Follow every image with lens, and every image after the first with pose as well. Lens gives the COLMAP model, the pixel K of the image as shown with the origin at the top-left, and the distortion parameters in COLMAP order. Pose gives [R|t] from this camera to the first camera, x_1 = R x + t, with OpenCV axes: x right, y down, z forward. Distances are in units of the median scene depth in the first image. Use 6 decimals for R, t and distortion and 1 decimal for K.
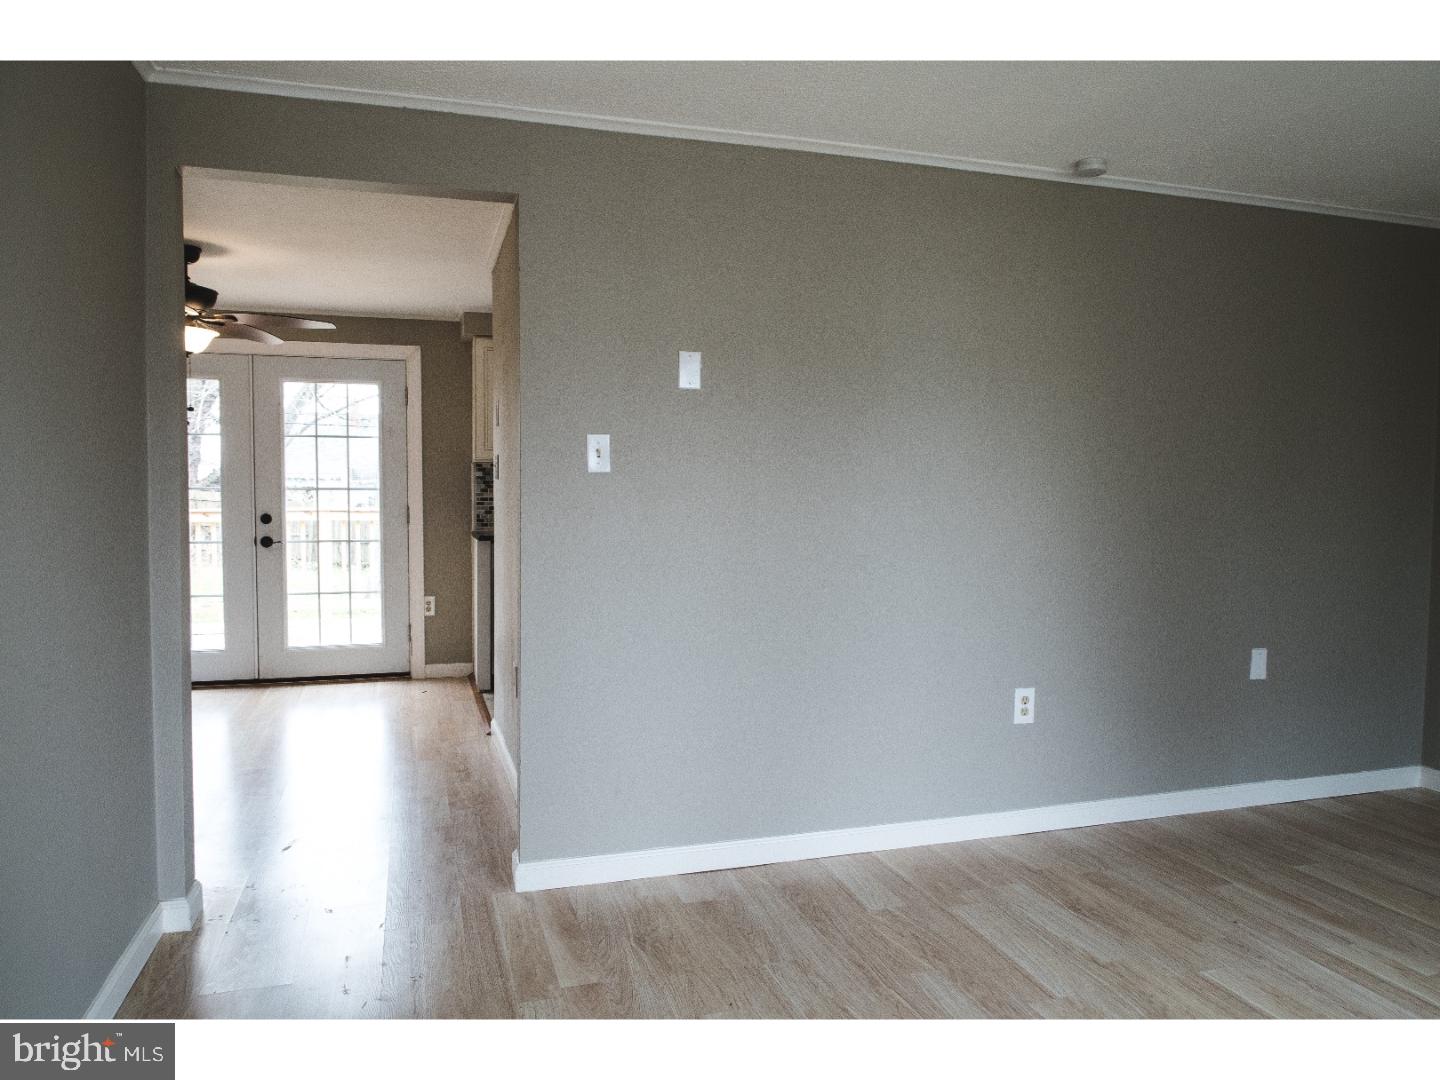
lens RADIAL K [[995.4, 0, 720.0], [0, 995.4, 540.0], [0, 0, 1]] dist [-0.027356, 0.000945]
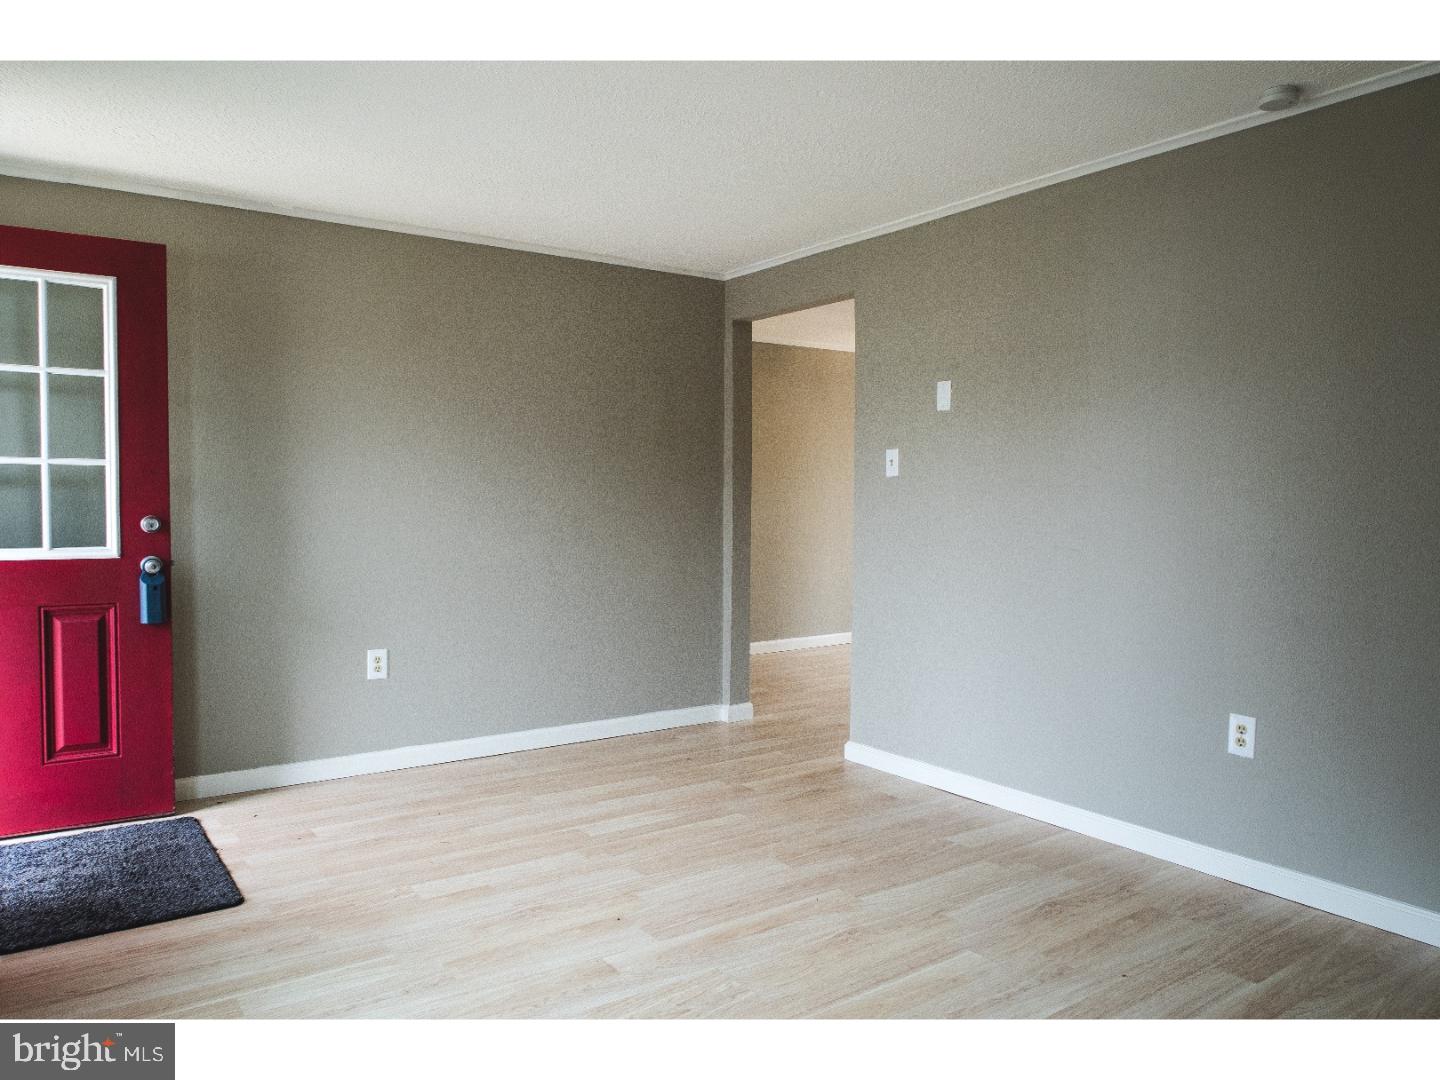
lens RADIAL K [[995.4, 0, 720.0], [0, 995.4, 540.0], [0, 0, 1]] dist [-0.027356, 0.000945]
pose [[0.312060, 0.043010, -0.949088, 1.111775], [-0.047129, 0.998446, 0.029750, -0.008895], [0.948893, 0.035446, 0.313602, 0.331414]]
